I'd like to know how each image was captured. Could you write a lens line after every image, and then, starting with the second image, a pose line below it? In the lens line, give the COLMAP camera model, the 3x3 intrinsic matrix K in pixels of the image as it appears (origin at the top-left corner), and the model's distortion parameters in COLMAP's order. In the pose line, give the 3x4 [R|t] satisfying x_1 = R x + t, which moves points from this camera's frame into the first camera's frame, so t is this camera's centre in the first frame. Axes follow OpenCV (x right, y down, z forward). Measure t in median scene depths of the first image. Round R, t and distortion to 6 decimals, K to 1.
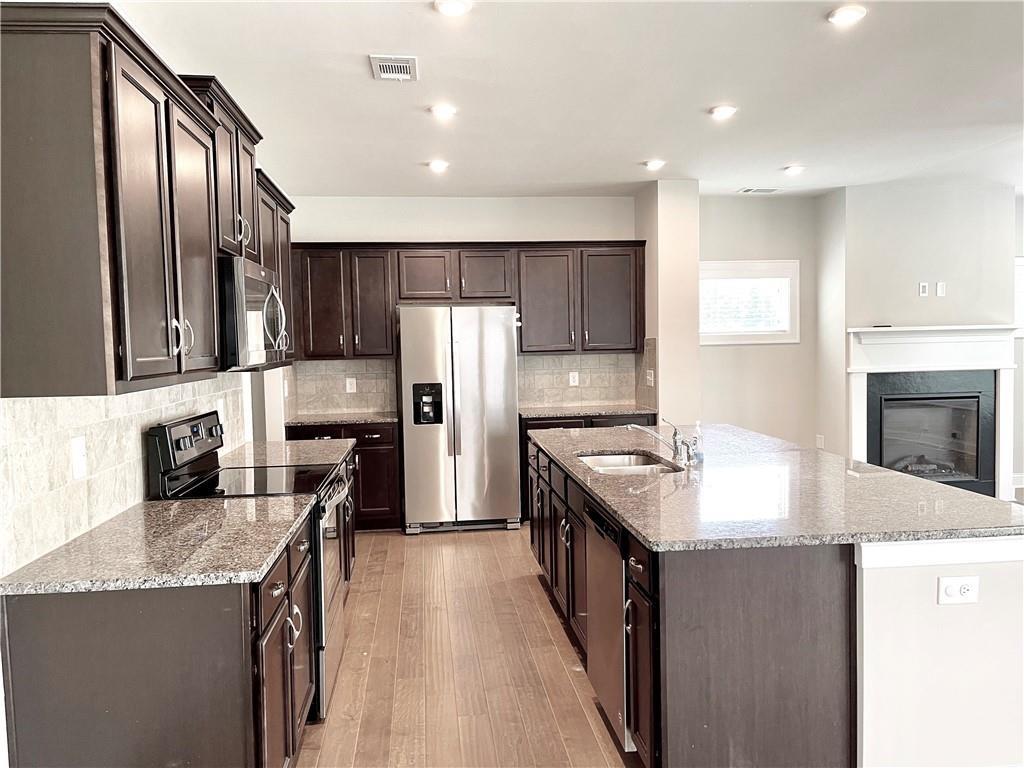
lens RADIAL K [[771.2, 0, 507.3], [0, 771.2, 387.2], [0, 0, 1]] dist [0.044891, -0.051668]
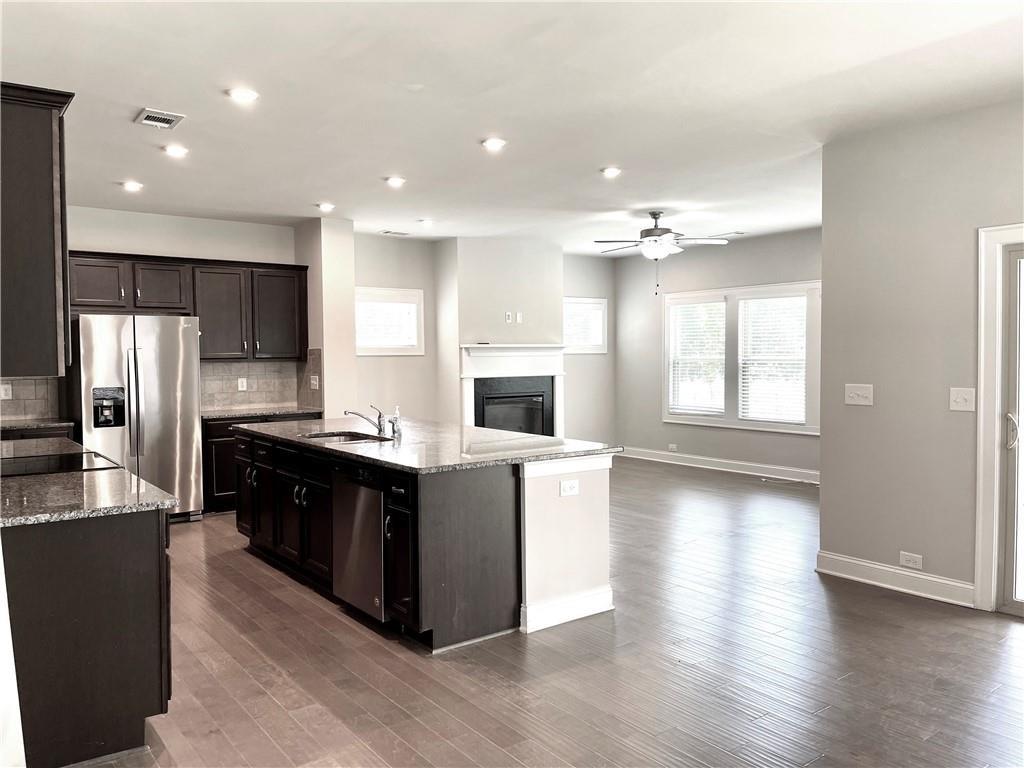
lens RADIAL K [[771.2, 0, 510.7], [0, 771.2, 383.9], [0, 0, 1]] dist [0.044891, -0.051668]
pose [[0.859567, -0.005936, 0.510989, -0.159454], [0.019198, 0.999602, -0.020681, 0.020234], [-0.510663, 0.027587, 0.859339, -0.166775]]
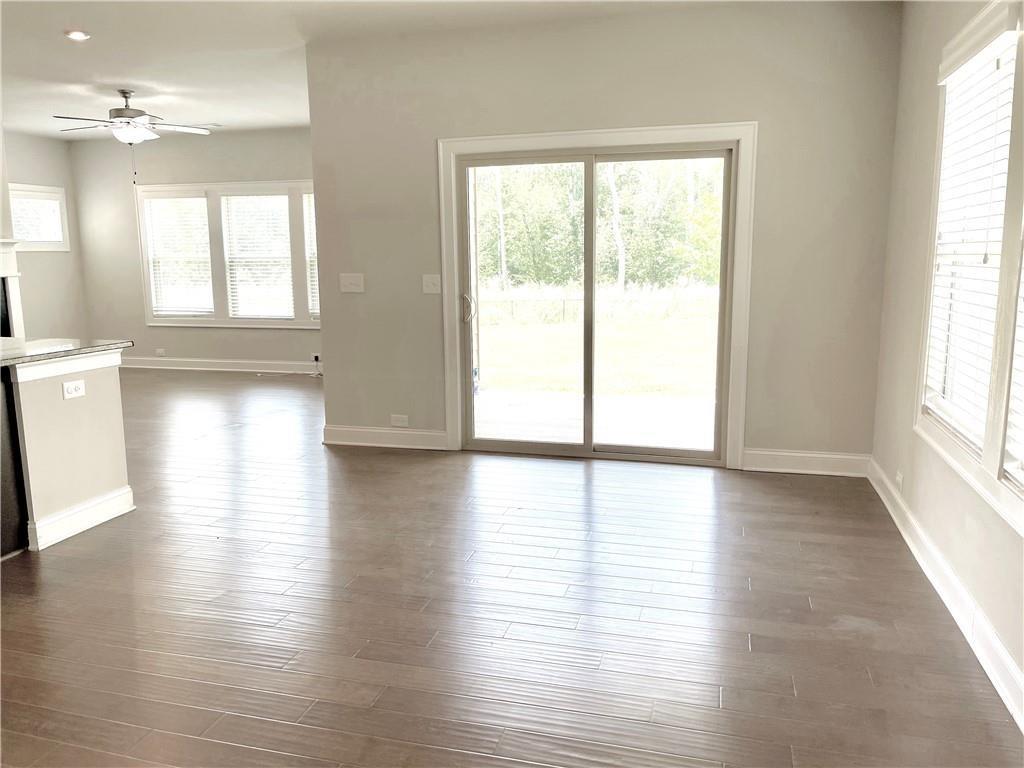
lens RADIAL K [[771.2, 0, 504.4], [0, 771.2, 384.4], [0, 0, 1]] dist [0.044891, -0.051668]
pose [[0.375306, -0.136540, 0.916789, -0.209161], [0.055325, 0.990627, 0.124889, 0.034828], [-0.925248, 0.003850, 0.379343, -0.165177]]
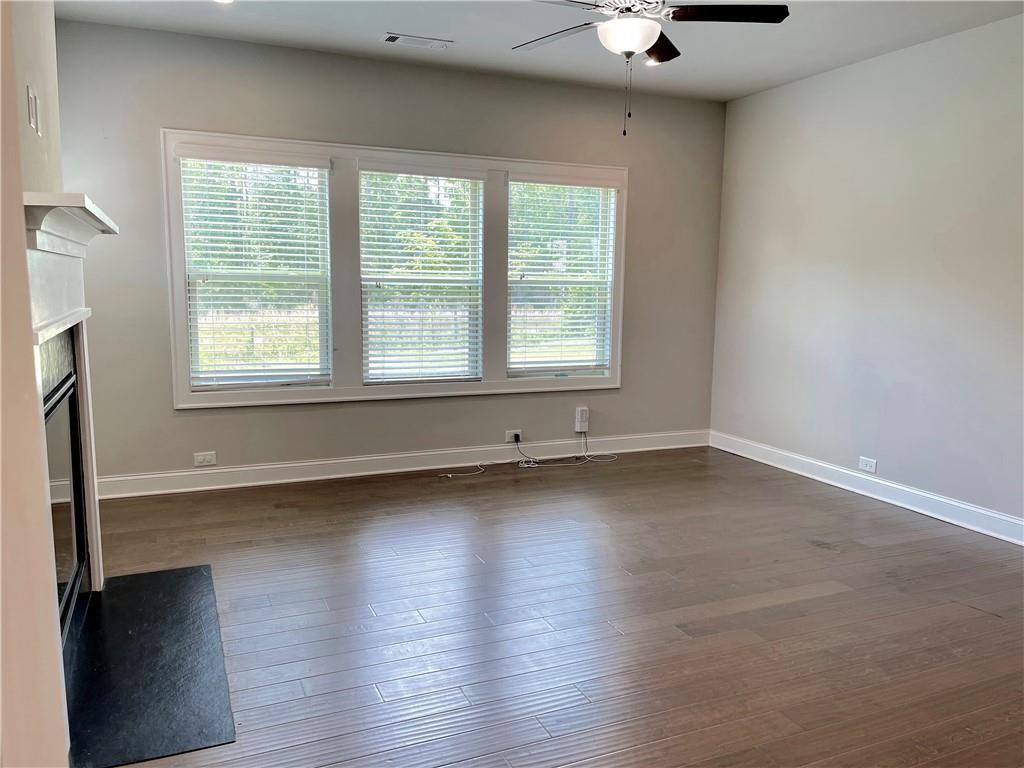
lens RADIAL K [[771.2, 0, 509.6], [0, 771.2, 386.6], [0, 0, 1]] dist [0.044891, -0.051668]
pose [[-0.299688, -0.115348, 0.947039, 0.116159], [0.047075, 0.989667, 0.135437, -0.037366], [-0.952875, 0.085170, -0.291161, 0.957043]]
